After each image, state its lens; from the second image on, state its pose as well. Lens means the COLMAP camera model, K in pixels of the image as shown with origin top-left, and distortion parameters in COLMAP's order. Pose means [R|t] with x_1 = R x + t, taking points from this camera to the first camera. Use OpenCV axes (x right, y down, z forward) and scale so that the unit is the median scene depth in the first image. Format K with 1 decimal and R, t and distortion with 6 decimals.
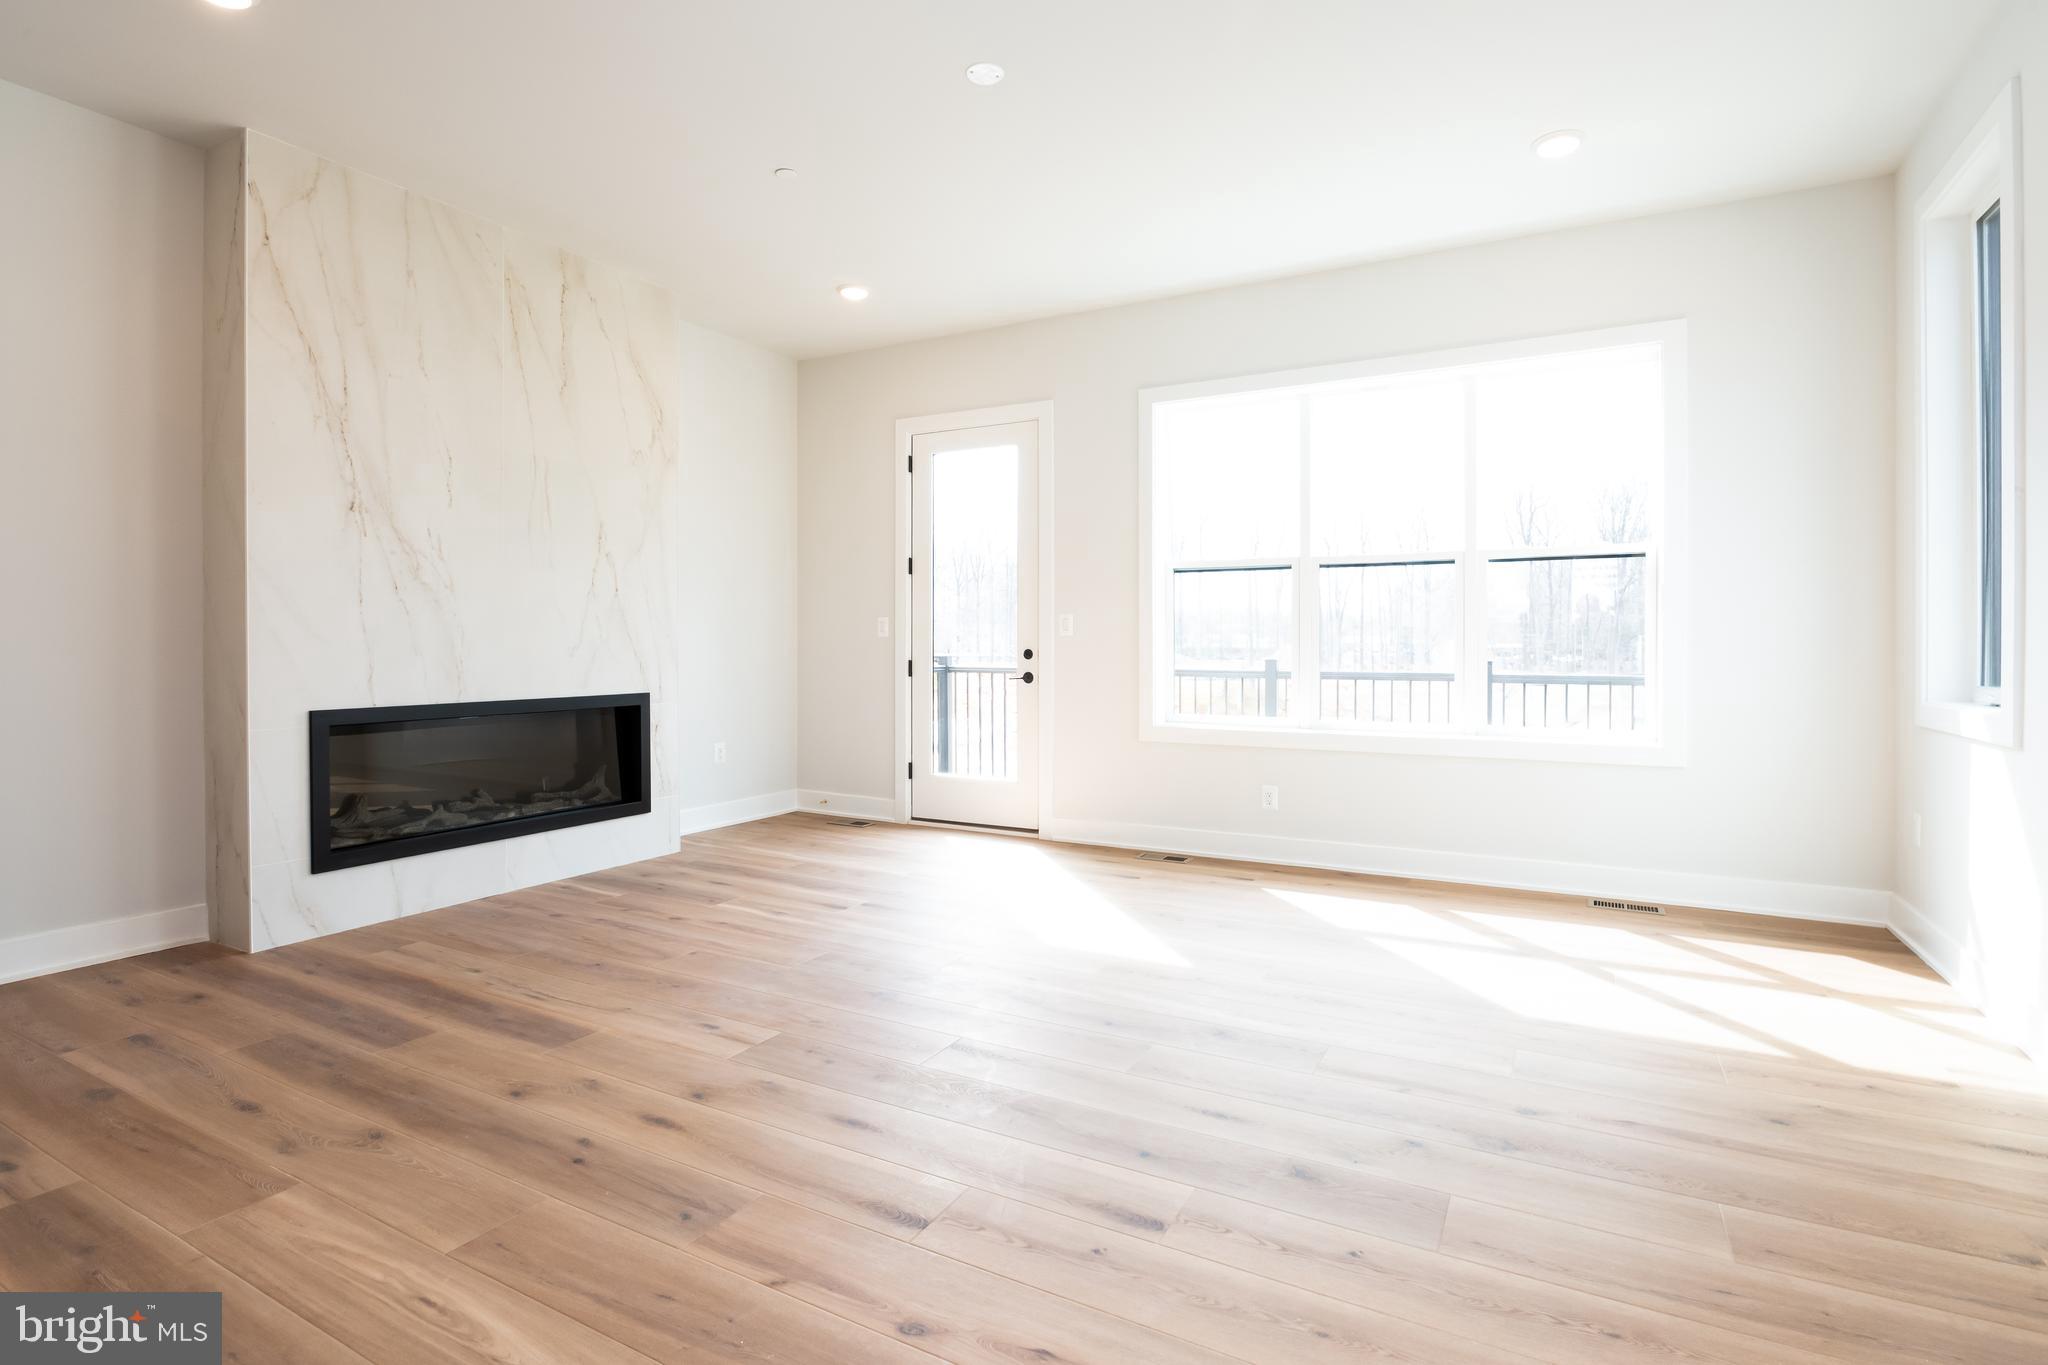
lens RADIAL K [[1003.6, 0, 1028.6], [0, 1003.6, 649.8], [0, 0, 1]] dist [-0.013002, -0.000139]
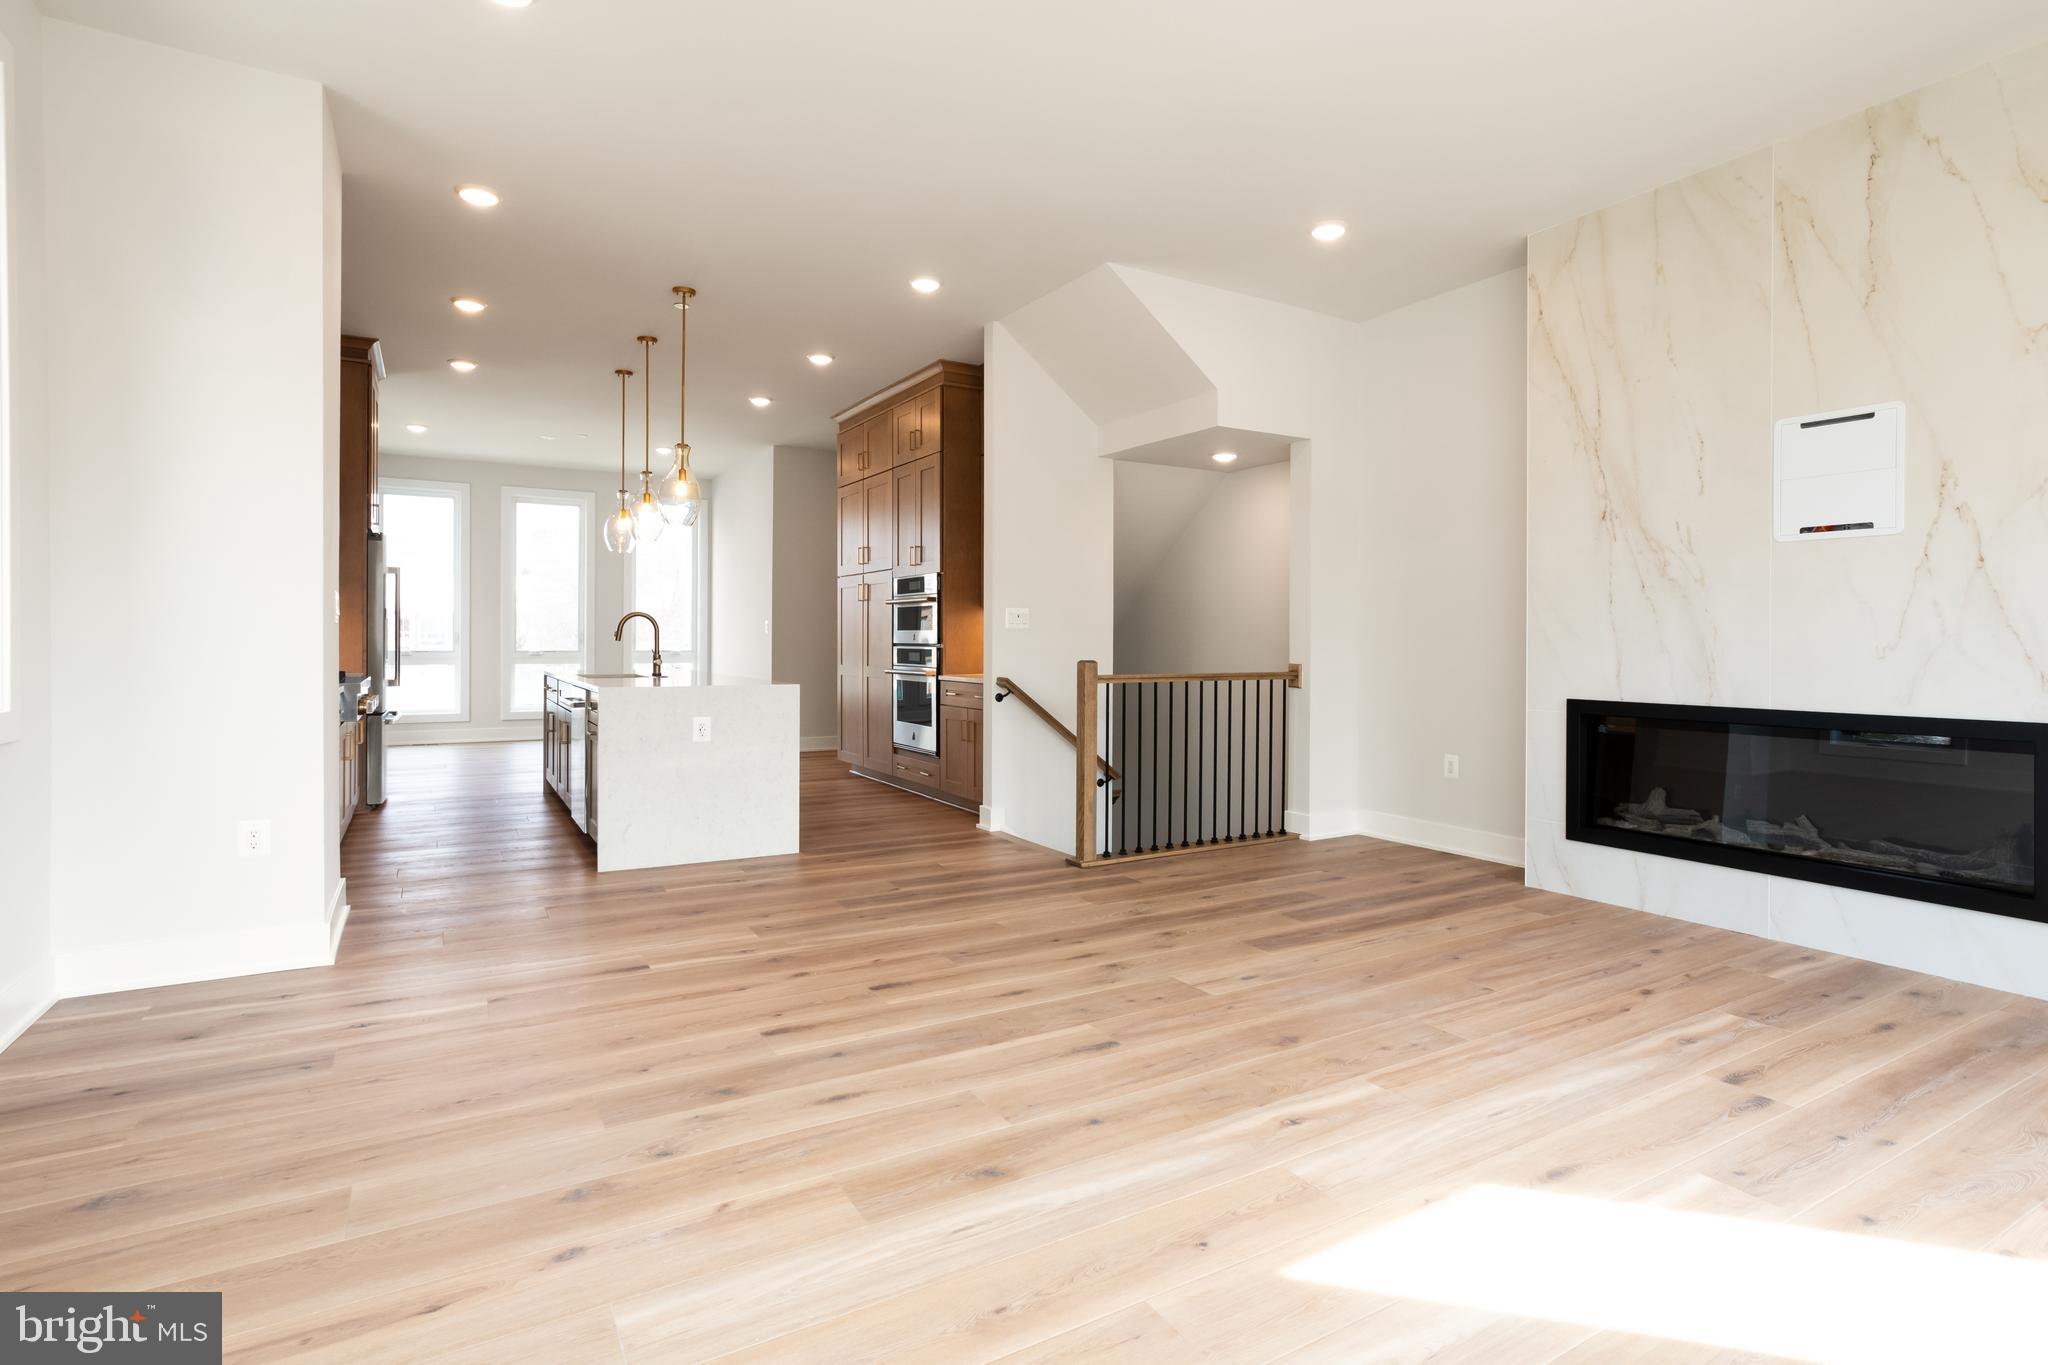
lens RADIAL K [[1003.6, 0, 1028.6], [0, 1003.6, 649.8], [0, 0, 1]] dist [-0.013002, -0.000139]
pose [[-0.513142, 0.006565, -0.858278, 0.598255], [-0.004537, 0.999936, 0.010361, -0.005578], [0.858291, 0.009210, -0.513080, 1.040195]]
